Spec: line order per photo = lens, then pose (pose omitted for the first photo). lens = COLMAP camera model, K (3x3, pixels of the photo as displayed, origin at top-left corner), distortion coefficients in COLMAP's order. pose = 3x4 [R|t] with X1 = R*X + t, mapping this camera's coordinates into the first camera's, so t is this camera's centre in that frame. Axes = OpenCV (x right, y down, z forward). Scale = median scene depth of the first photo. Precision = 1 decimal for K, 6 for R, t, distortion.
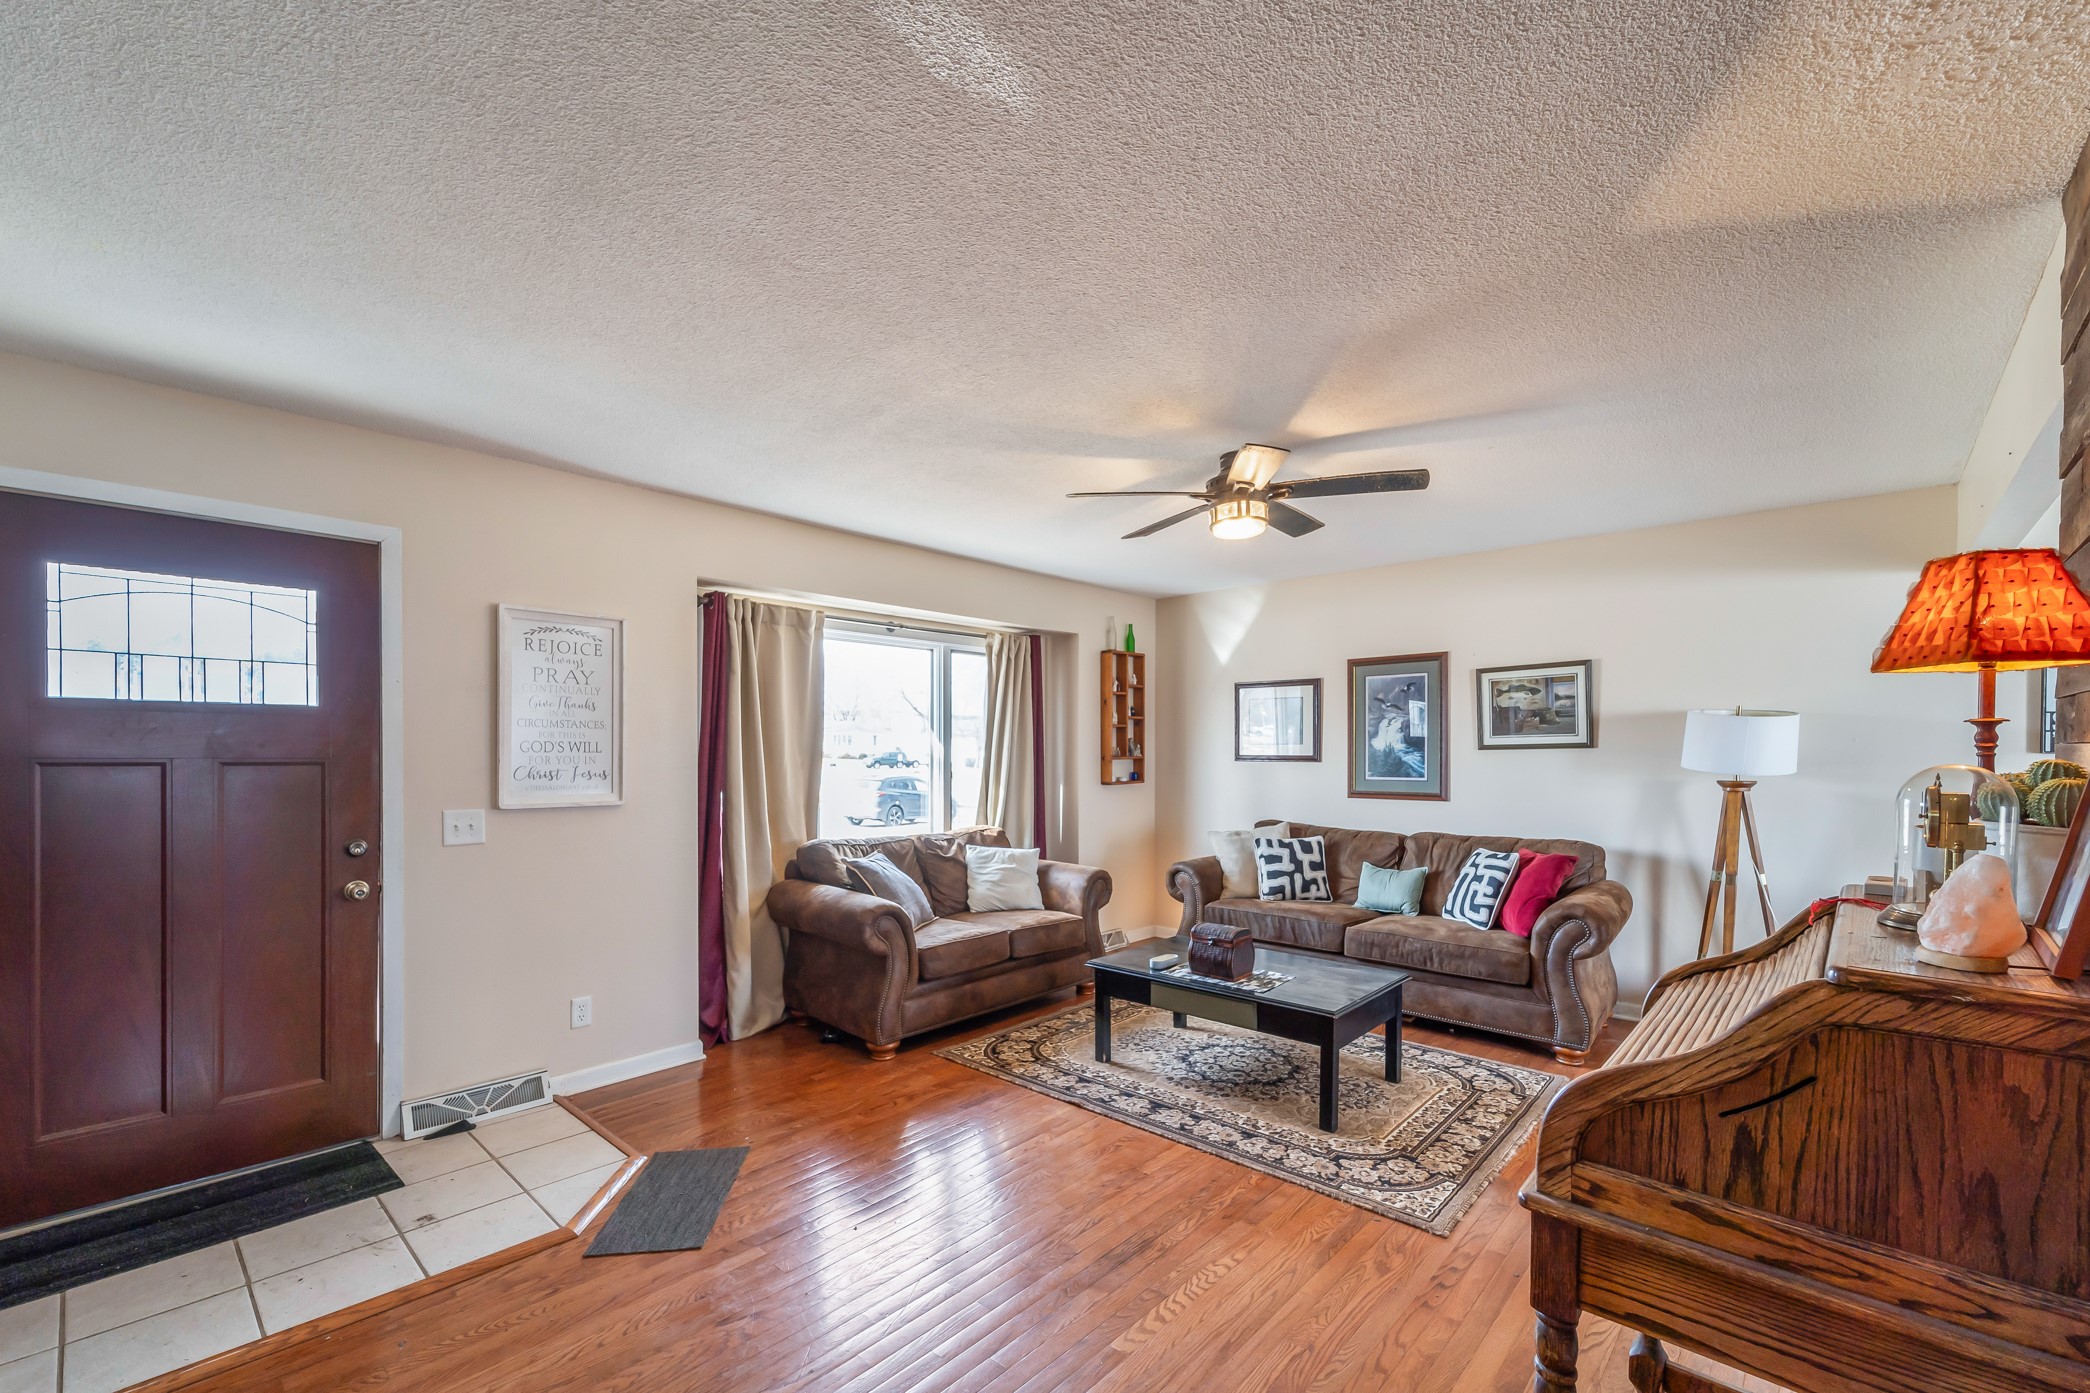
lens RADIAL K [[876.7, 0, 1046.5], [0, 876.7, 758.4], [0, 0, 1]] dist [0.000056, -0.000010]
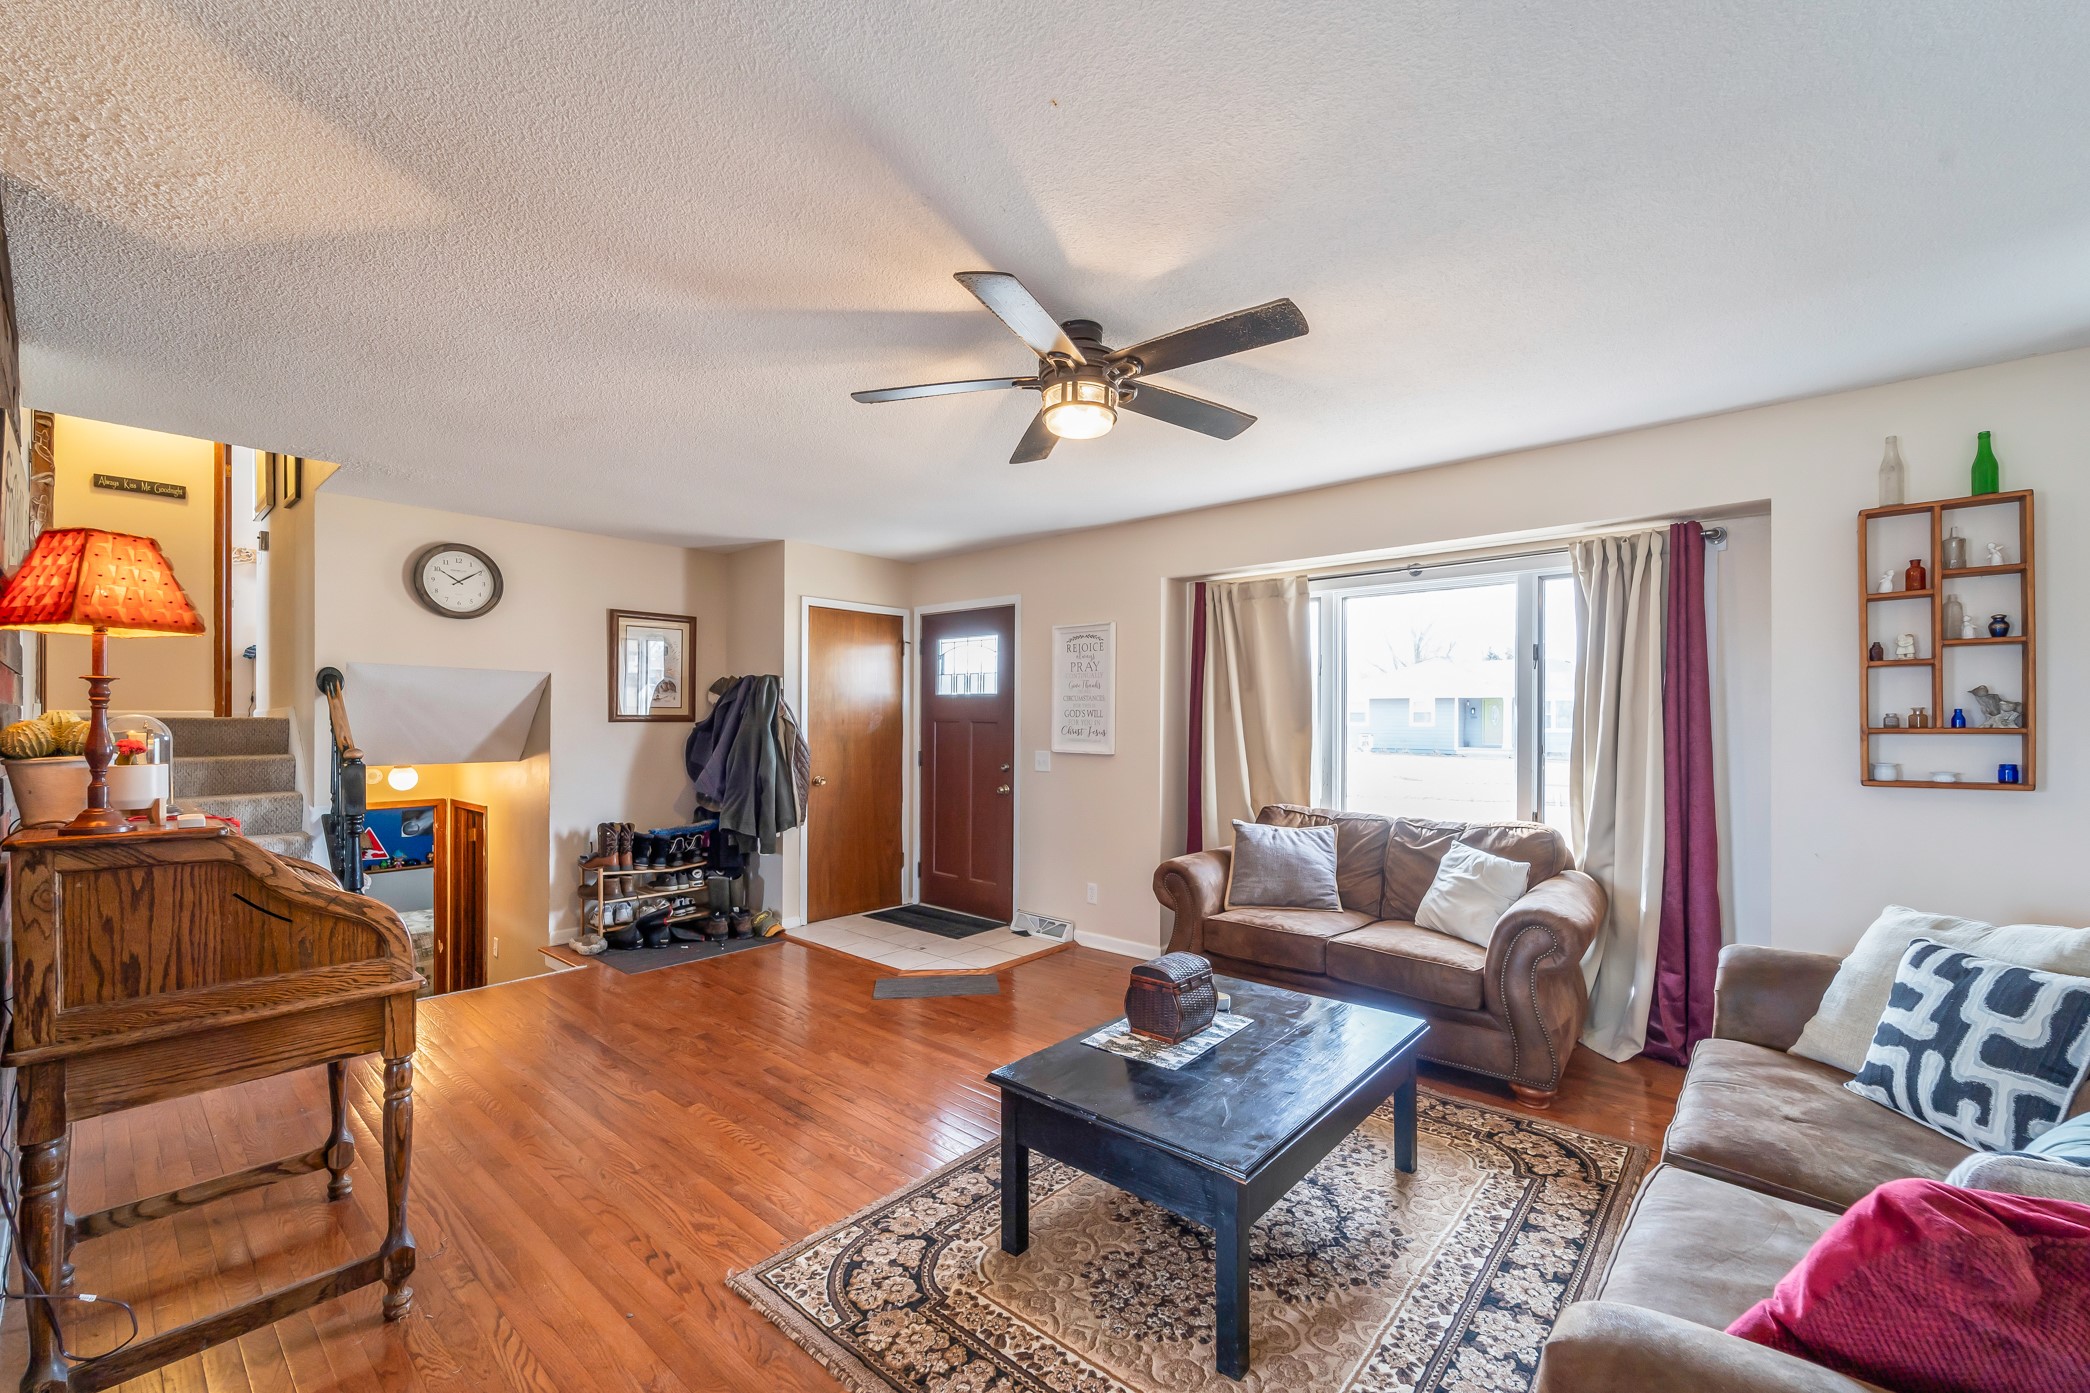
lens RADIAL K [[852.9, 0, 1052.3], [0, 852.9, 712.1], [0, 0, 1]] dist [0.002002, -0.000401]
pose [[0.032382, -0.005350, -0.999461, 0.799723], [-0.012265, 0.999908, -0.005750, -0.003561], [0.999400, 0.012445, 0.032313, 0.792621]]
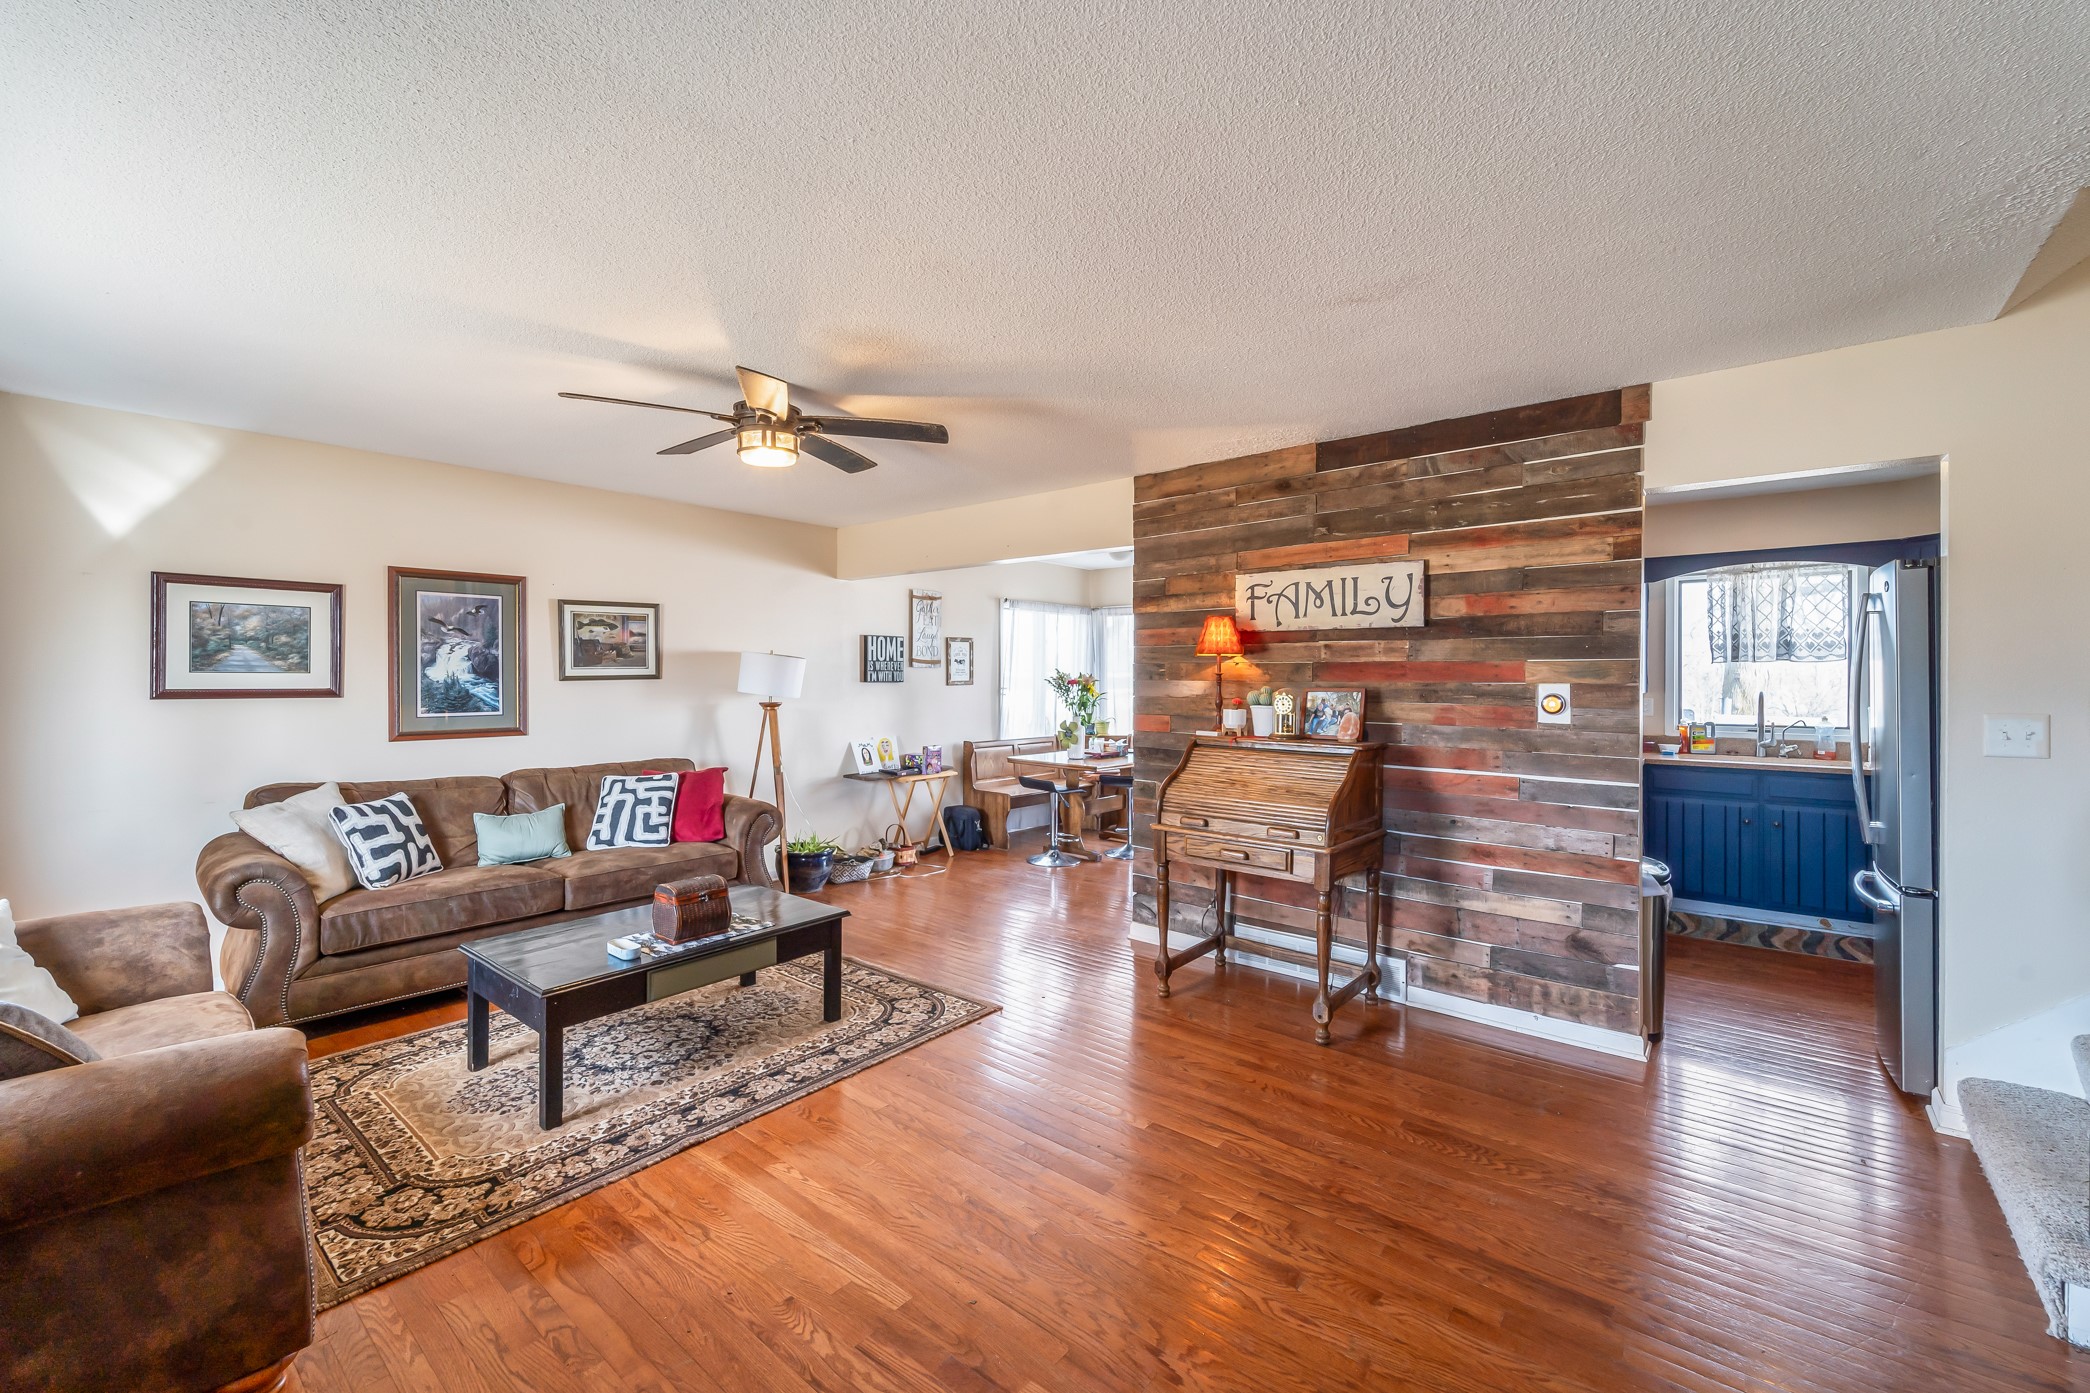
lens RADIAL K [[852.6, 0, 1045.9], [0, 852.6, 683.5], [0, 0, 1]] dist [0.000567, -0.000053]
pose [[-0.056643, -0.006582, 0.998373, -0.619907], [0.007819, 0.999945, 0.007036, -0.011197], [-0.998364, 0.008205, -0.056588, 0.620610]]
